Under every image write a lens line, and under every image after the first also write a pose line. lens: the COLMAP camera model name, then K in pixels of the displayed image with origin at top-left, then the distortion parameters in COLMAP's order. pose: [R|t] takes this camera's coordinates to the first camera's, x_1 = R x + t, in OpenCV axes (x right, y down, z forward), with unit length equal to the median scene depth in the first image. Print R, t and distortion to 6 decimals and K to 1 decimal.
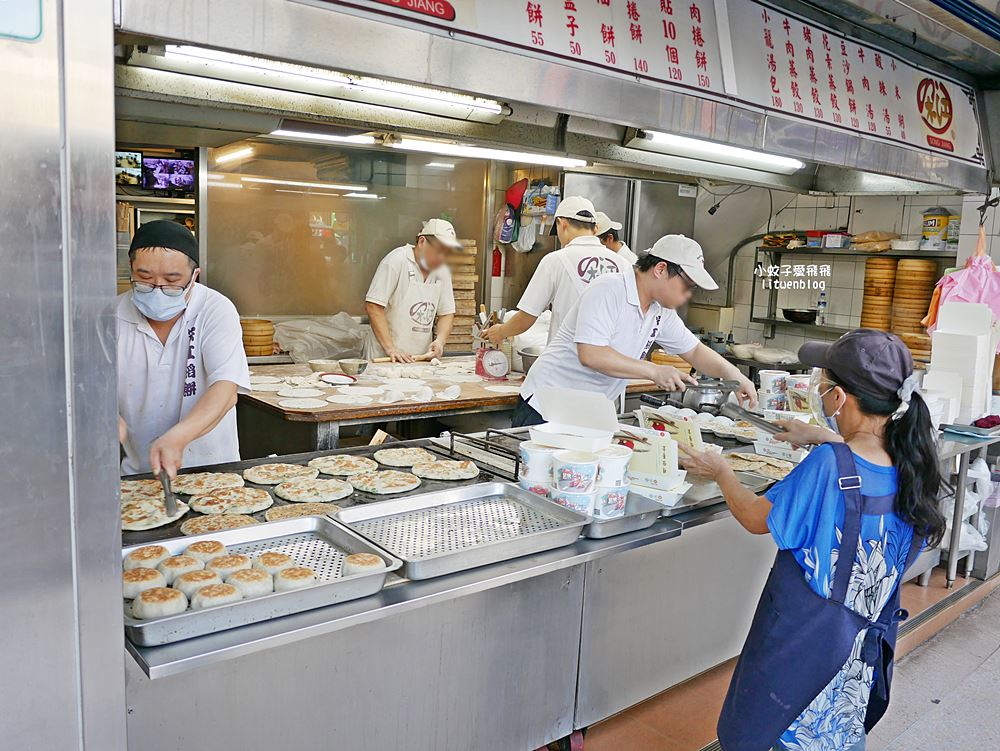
lens RADIAL K [[838.7, 0, 499.6], [0, 838.7, 380.0], [0, 0, 1]] dist [-0.043547, 0.017189]
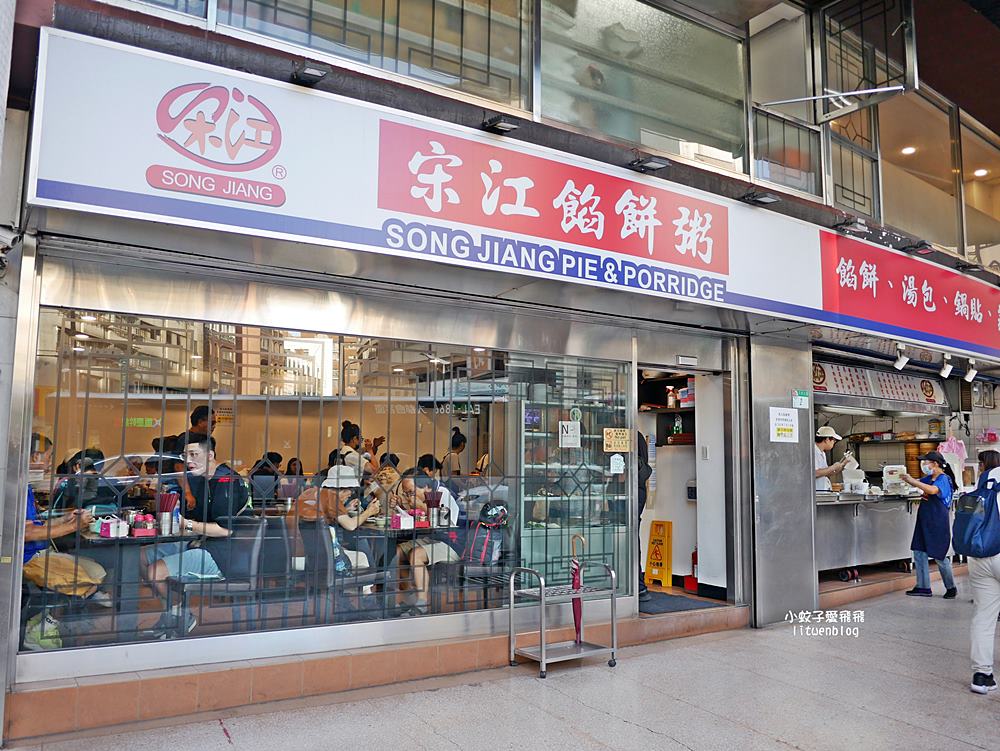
lens RADIAL K [[838.7, 0, 499.6], [0, 838.7, 380.0], [0, 0, 1]] dist [-0.043547, 0.017189]
pose [[0.999287, -0.037360, -0.005459, -0.650805], [0.034753, 0.966637, -0.253783, 0.224956], [0.014758, 0.253412, 0.967246, -1.256921]]
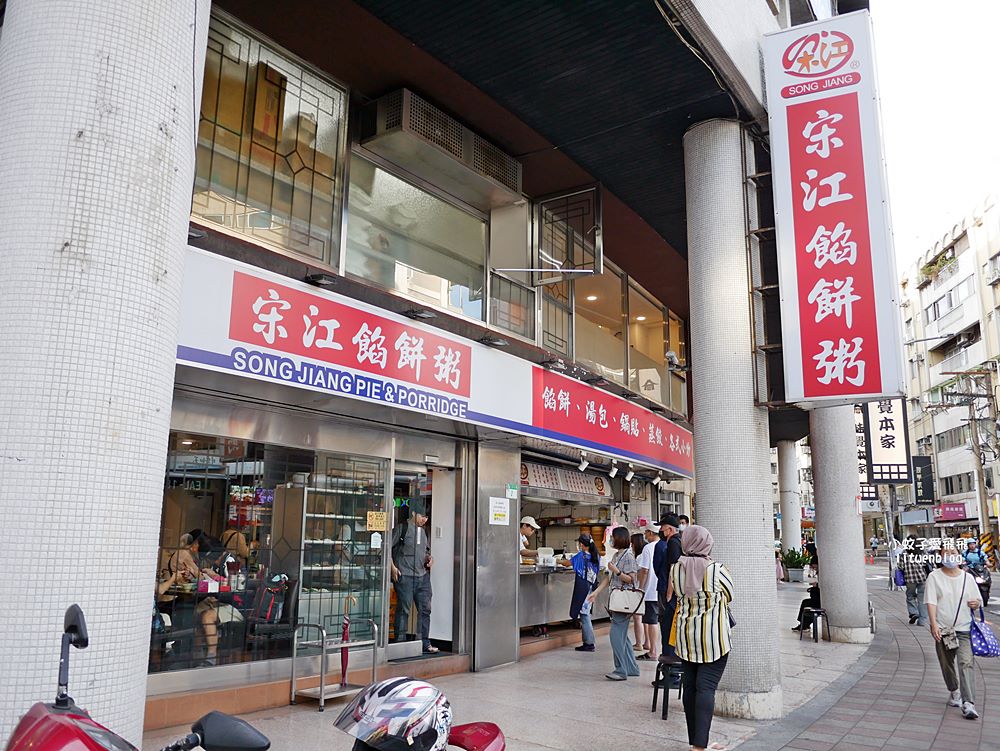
lens RADIAL K [[838.7, 0, 499.6], [0, 838.7, 380.0], [0, 0, 1]] dist [-0.043547, 0.017189]
pose [[0.936513, 0.036587, 0.348718, -0.834134], [0.082518, 0.943609, -0.320613, 0.274491], [-0.340784, 0.329034, 0.880683, -1.581044]]
